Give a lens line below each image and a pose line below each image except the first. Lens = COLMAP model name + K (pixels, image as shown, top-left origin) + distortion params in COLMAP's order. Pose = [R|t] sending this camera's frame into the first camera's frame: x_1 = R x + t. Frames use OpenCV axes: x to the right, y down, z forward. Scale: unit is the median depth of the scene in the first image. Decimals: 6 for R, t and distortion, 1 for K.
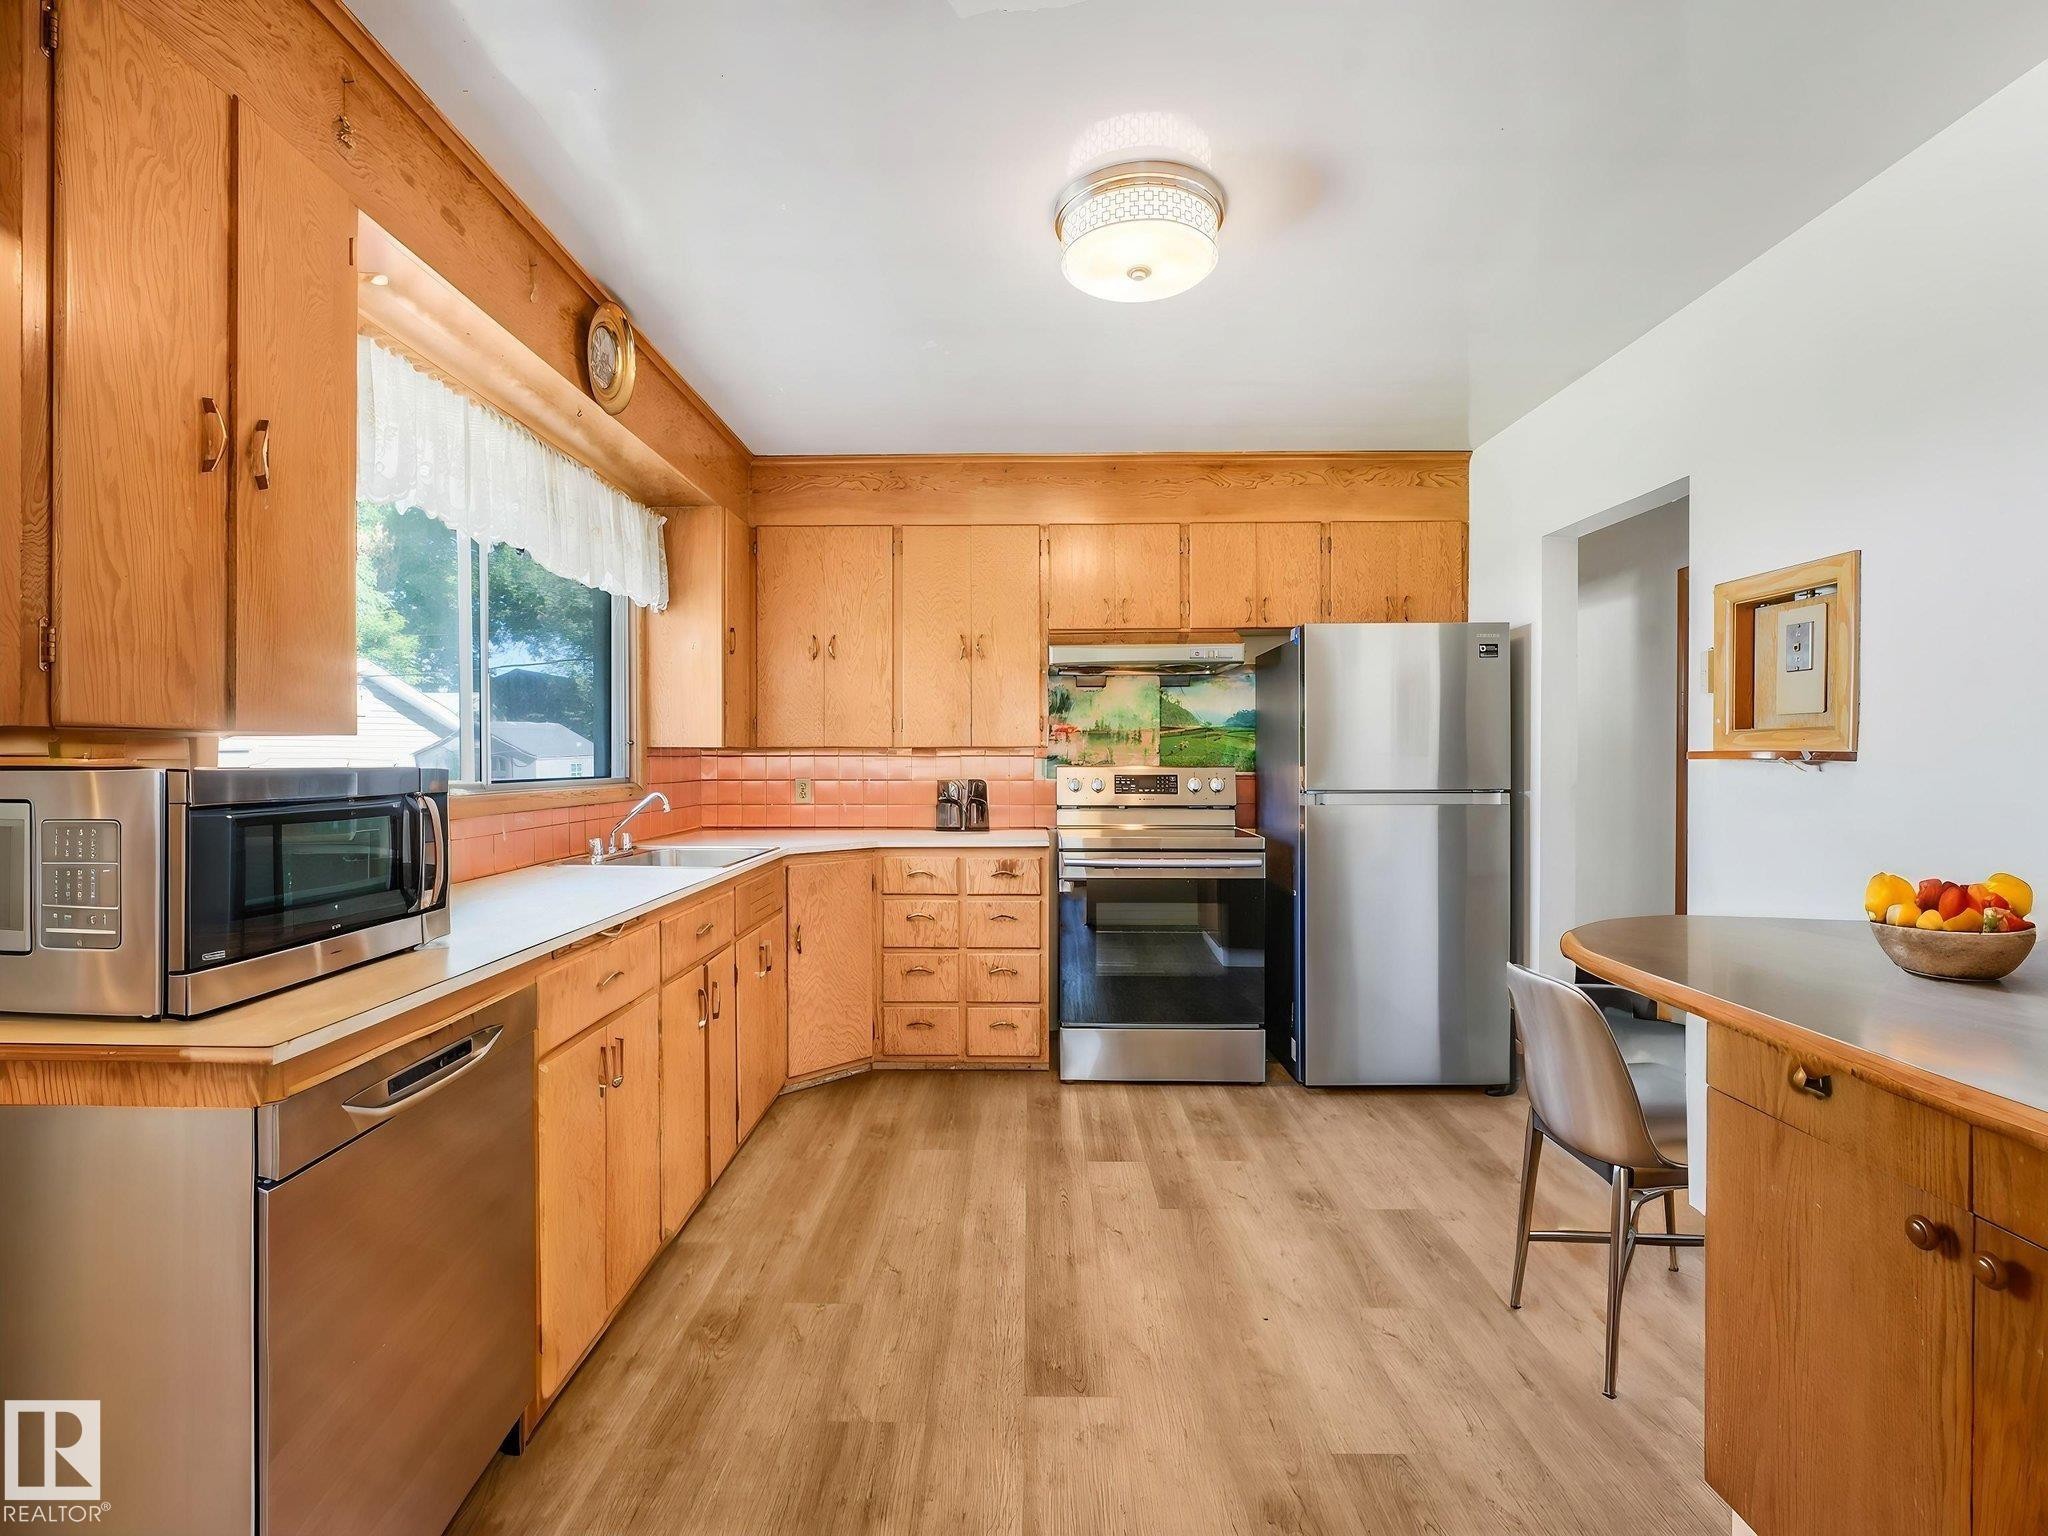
lens RADIAL K [[961.2, 0, 1015.6], [0, 961.2, 764.4], [0, 0, 1]] dist [-0.010242, -0.000418]
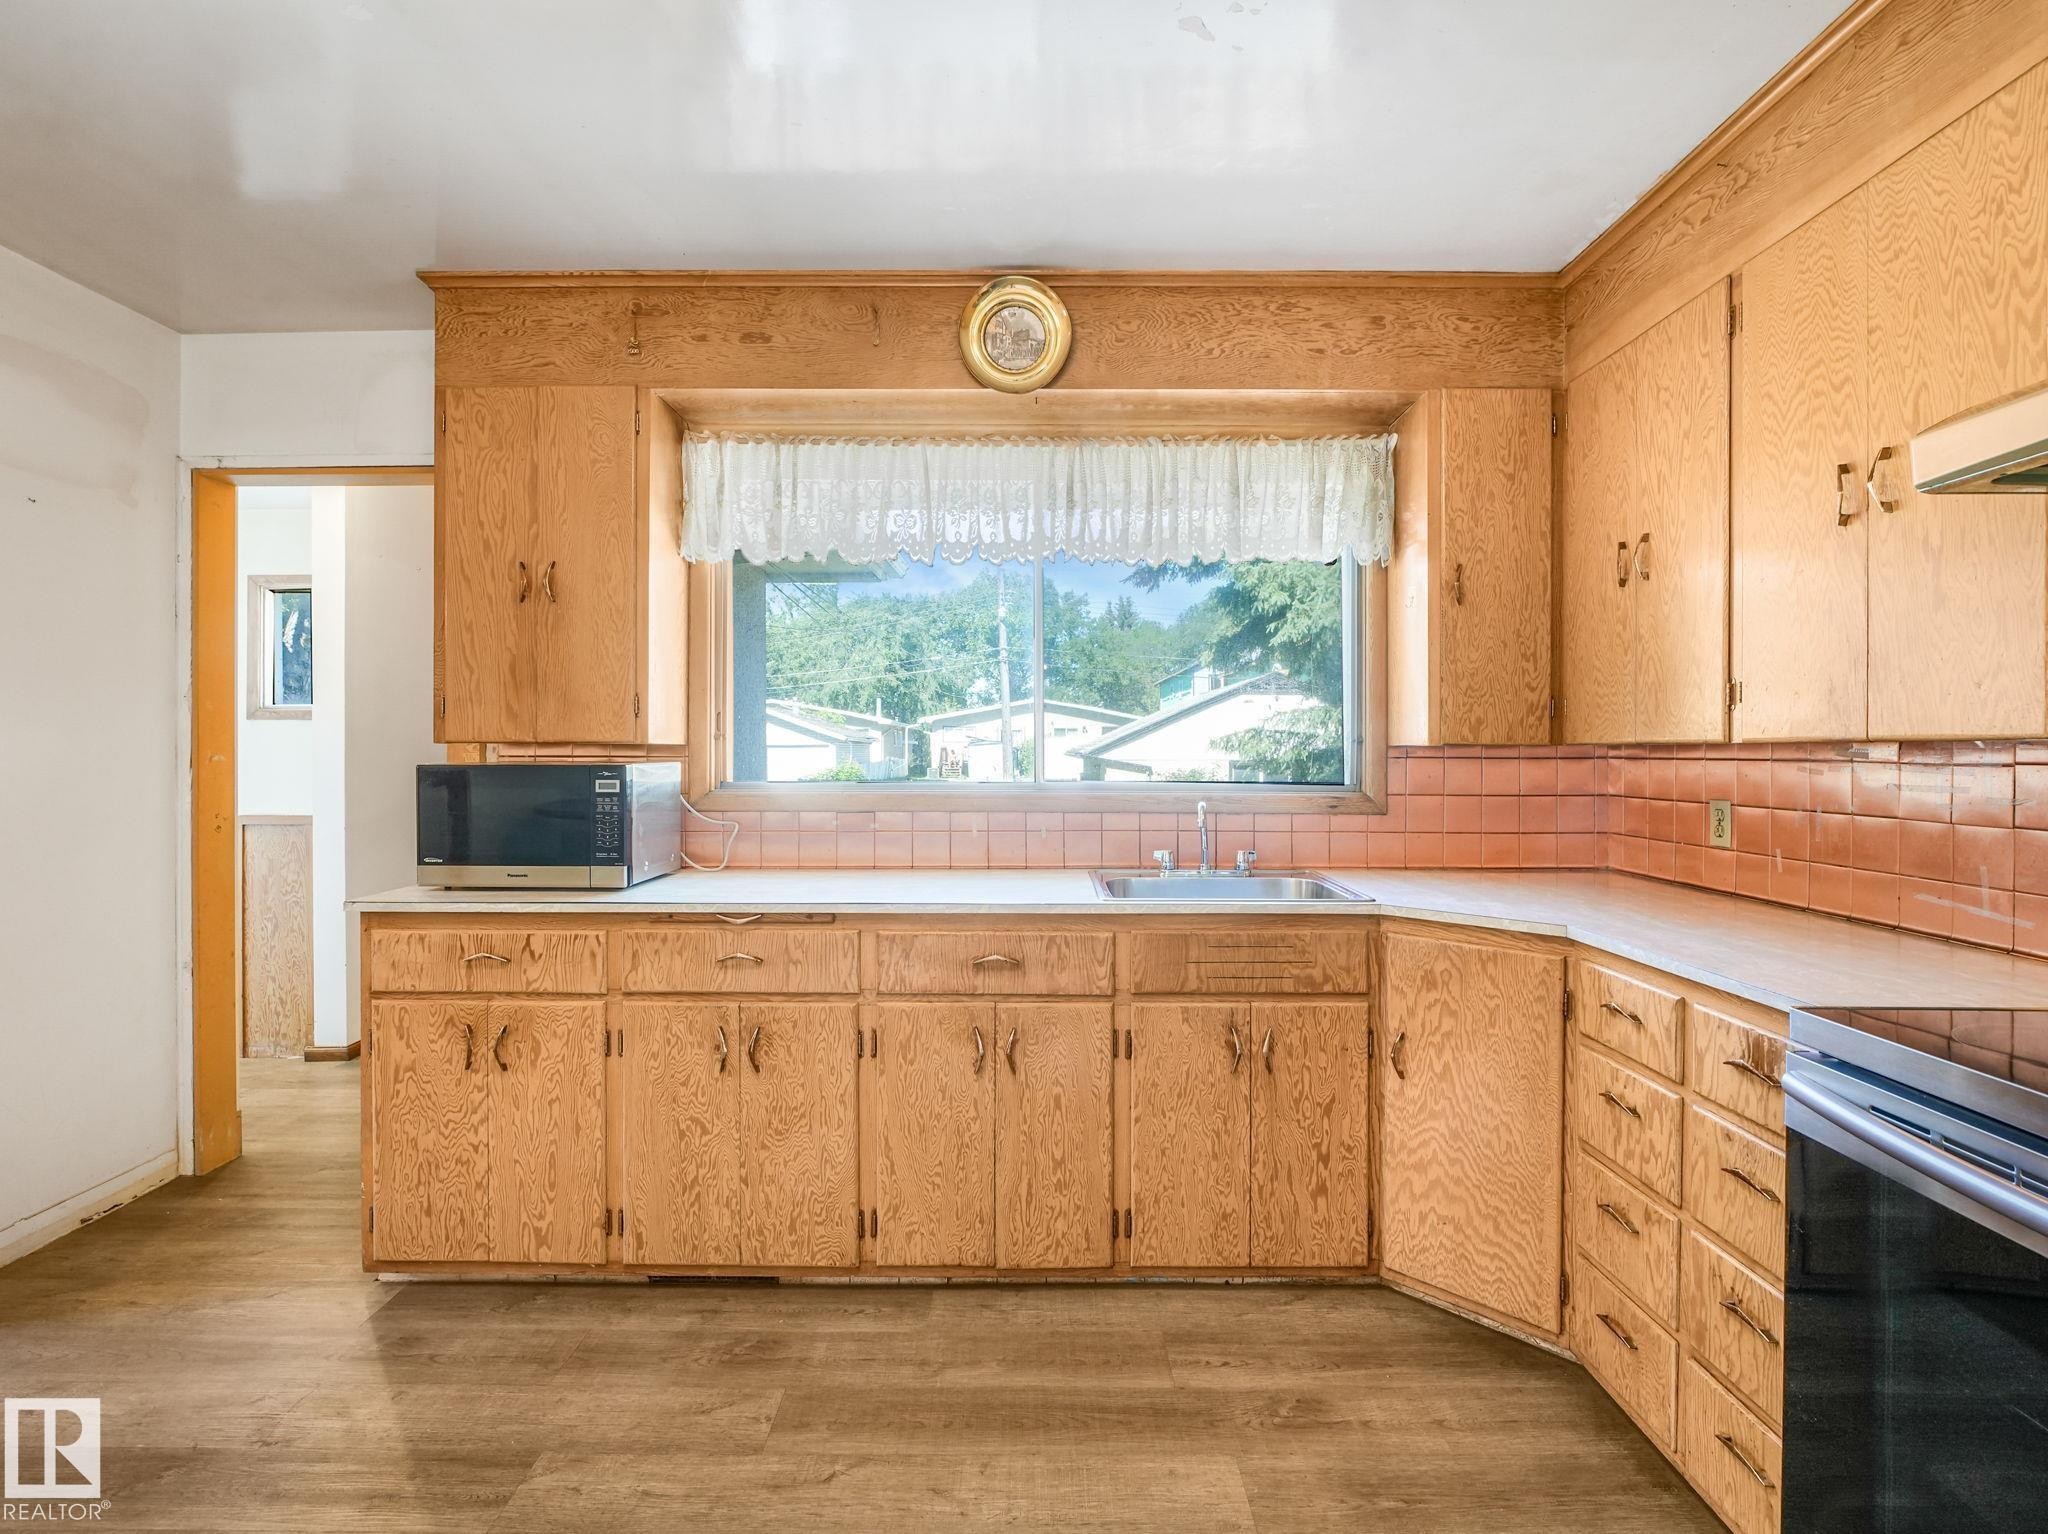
lens RADIAL K [[961.2, 0, 1021.5], [0, 961.2, 757.0], [0, 0, 1]] dist [-0.010242, -0.000418]
pose [[0.015291, 0.006532, -0.999862, 0.347410], [-0.010605, 0.999923, 0.006370, -0.010538], [0.999827, 0.010506, 0.015359, 0.663102]]
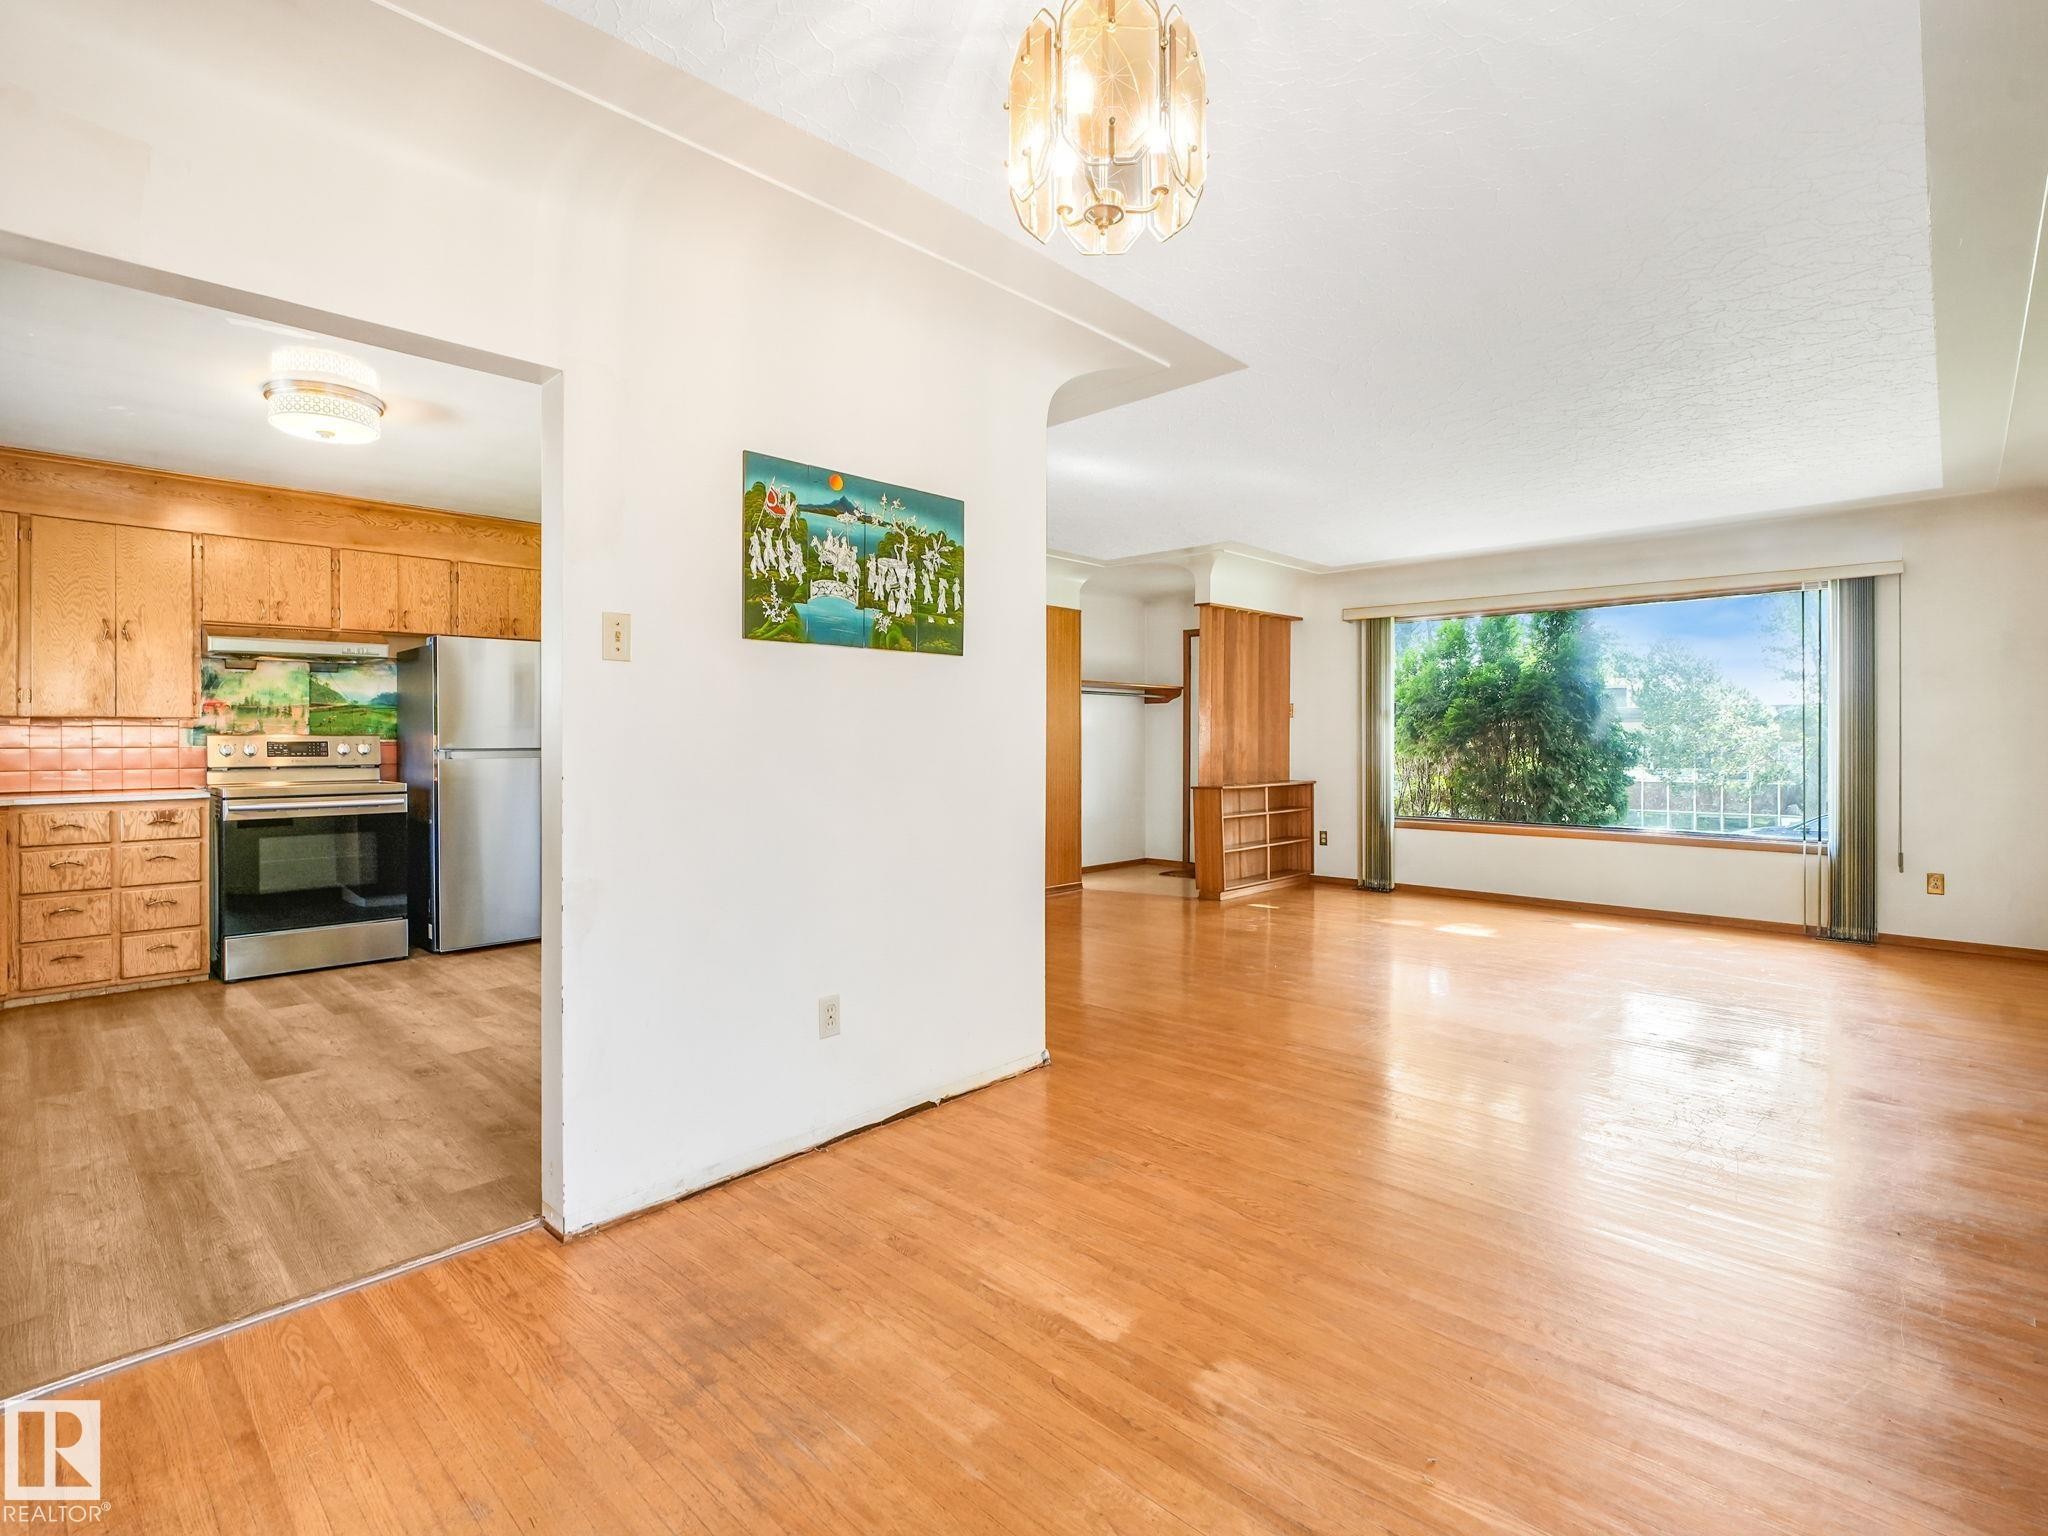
lens RADIAL K [[961.2, 0, 1017.8], [0, 961.2, 738.0], [0, 0, 1]] dist [-0.010242, -0.000418]
pose [[0.673808, -0.001346, 0.738905, -0.164321], [0.009728, 0.999928, -0.007049, 0.025708], [-0.738842, 0.011938, 0.673773, -0.576831]]
